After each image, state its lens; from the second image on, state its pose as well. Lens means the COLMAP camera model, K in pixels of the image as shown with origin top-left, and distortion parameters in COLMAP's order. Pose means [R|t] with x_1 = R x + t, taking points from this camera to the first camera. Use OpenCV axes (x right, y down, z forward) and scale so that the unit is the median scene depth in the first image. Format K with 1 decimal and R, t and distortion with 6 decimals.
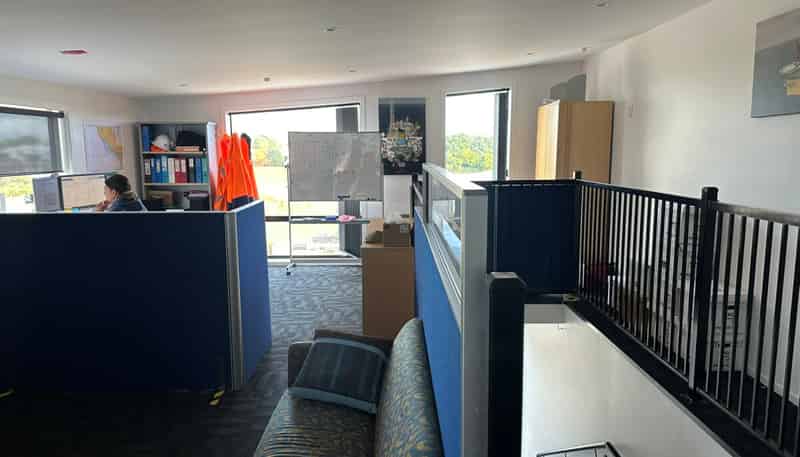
lens RADIAL K [[558.6, 0, 400.0], [0, 558.6, 228.5], [0, 0, 1]] dist [0.105031, -0.156635]
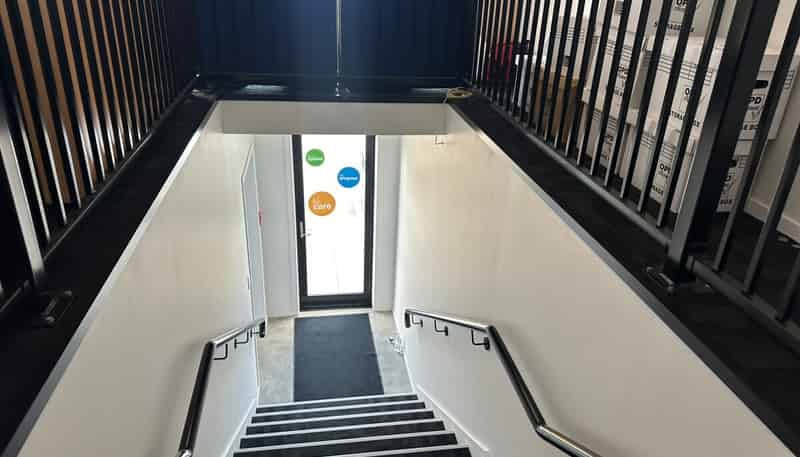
lens RADIAL K [[558.6, 0, 400.0], [0, 558.6, 228.5], [0, 0, 1]] dist [0.105031, -0.156635]
pose [[0.988256, -0.025399, 0.150682, 0.146203], [-0.021841, 0.952487, 0.303794, 0.080495], [-0.151239, -0.303517, 0.940747, 0.387387]]
